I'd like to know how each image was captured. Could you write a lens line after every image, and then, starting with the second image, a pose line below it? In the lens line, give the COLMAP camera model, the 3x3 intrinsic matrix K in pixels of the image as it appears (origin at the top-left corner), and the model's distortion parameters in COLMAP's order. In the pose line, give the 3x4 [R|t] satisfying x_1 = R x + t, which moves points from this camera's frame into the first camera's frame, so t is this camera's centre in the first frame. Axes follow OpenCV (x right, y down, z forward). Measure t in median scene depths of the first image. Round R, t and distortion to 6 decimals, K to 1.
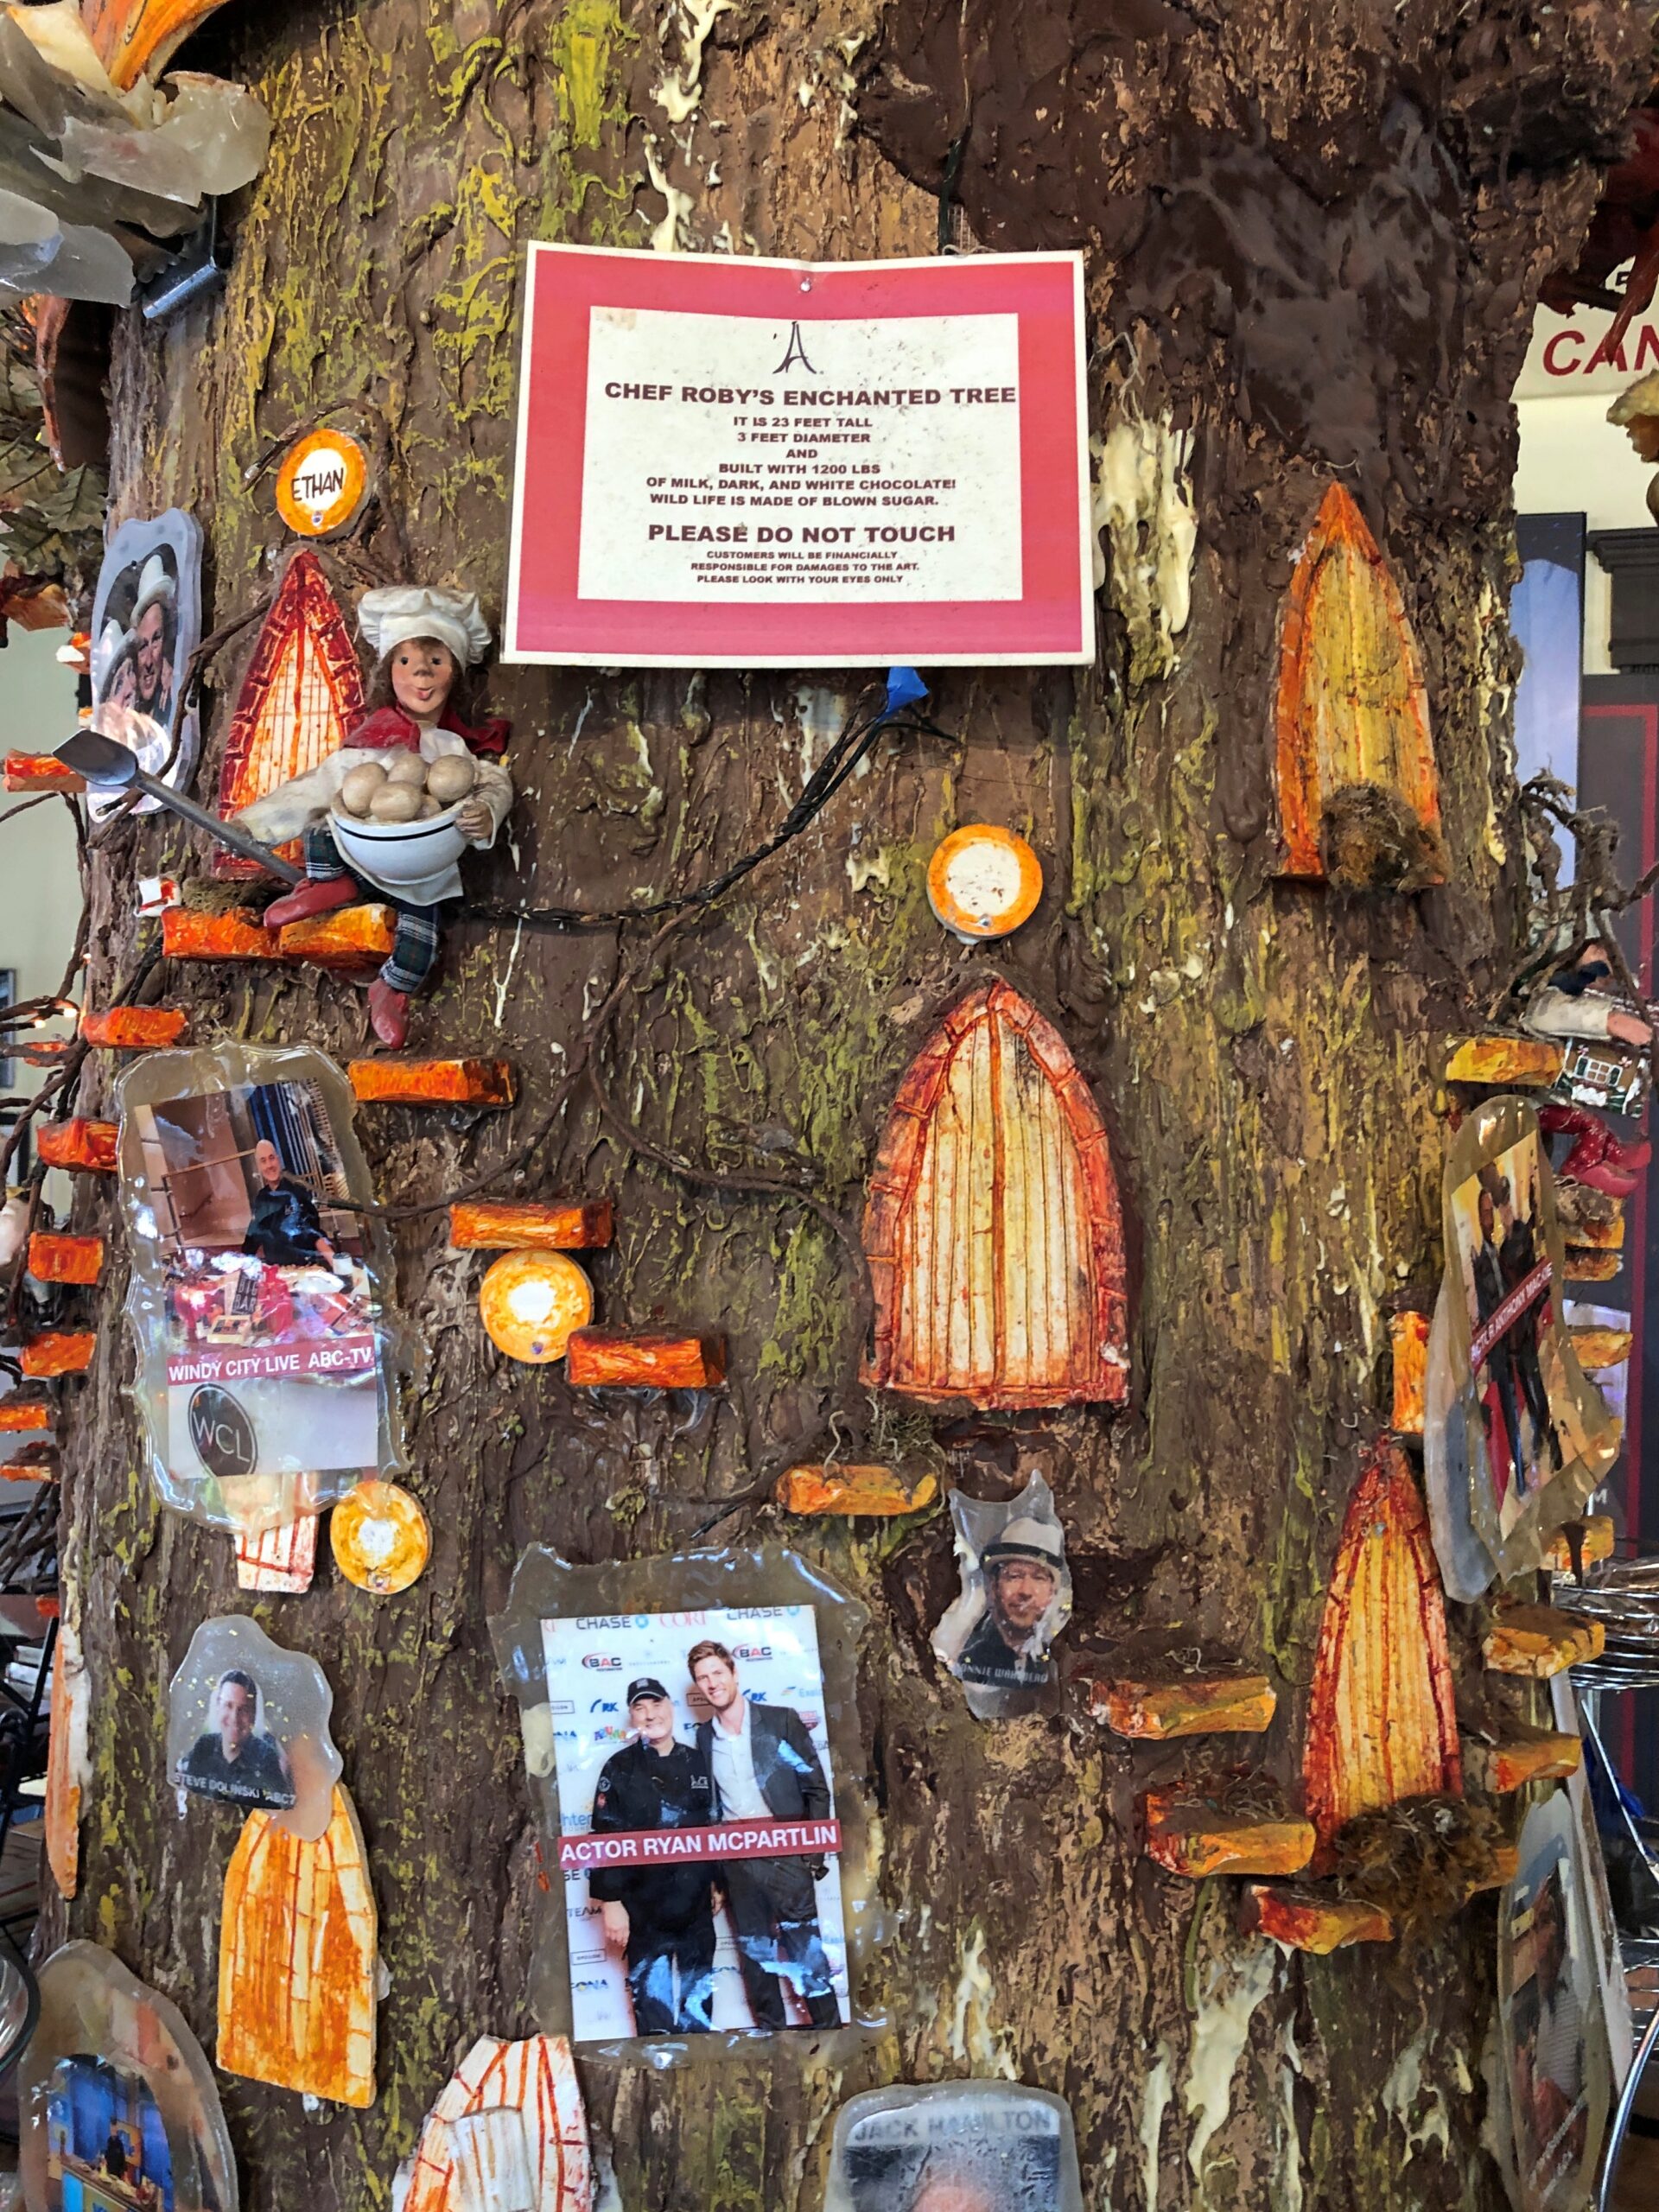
lens RADIAL K [[1906.0, 0, 827.2], [0, 1906.0, 1110.9], [0, 0, 1]] dist [0.042929, -0.043424]
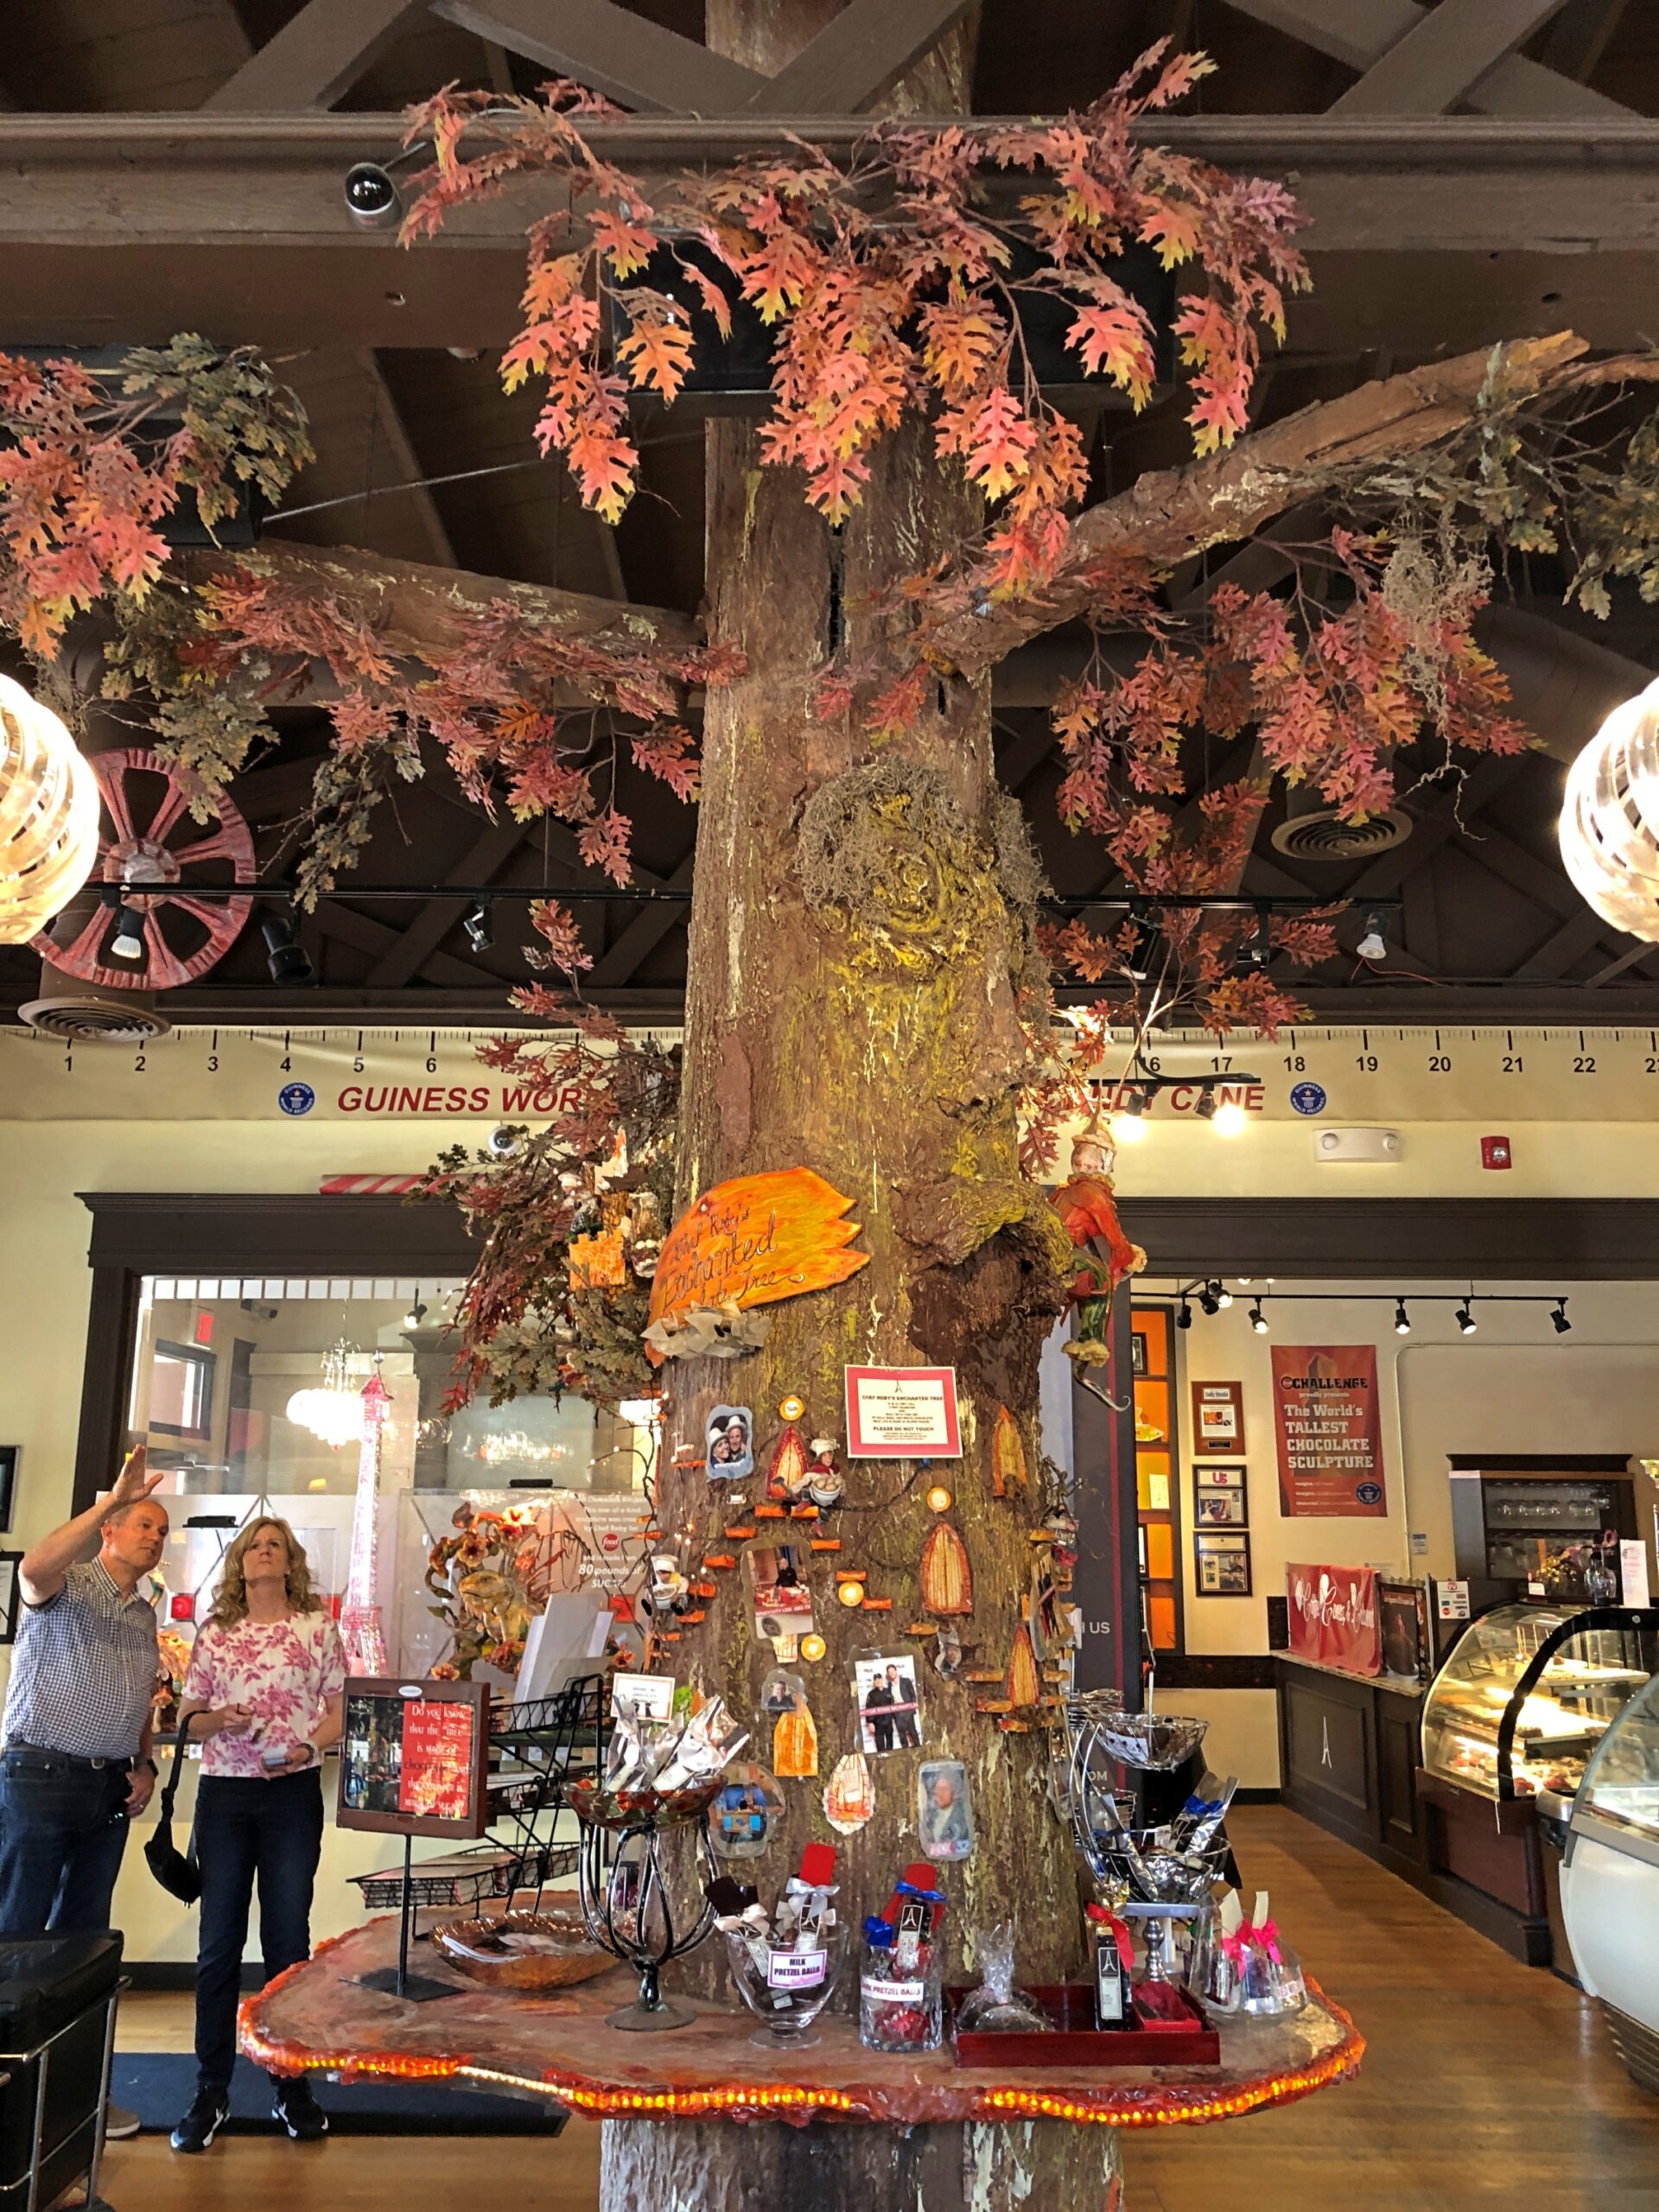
lens RADIAL K [[1906.0, 0, 830.0], [0, 1906.0, 1104.8], [0, 0, 1]] dist [0.042929, -0.043424]
pose [[0.972162, 0.039159, 0.231016, -1.330969], [0.012221, 0.976119, -0.216890, -0.052355], [-0.233992, 0.213676, 0.948467, -3.694702]]
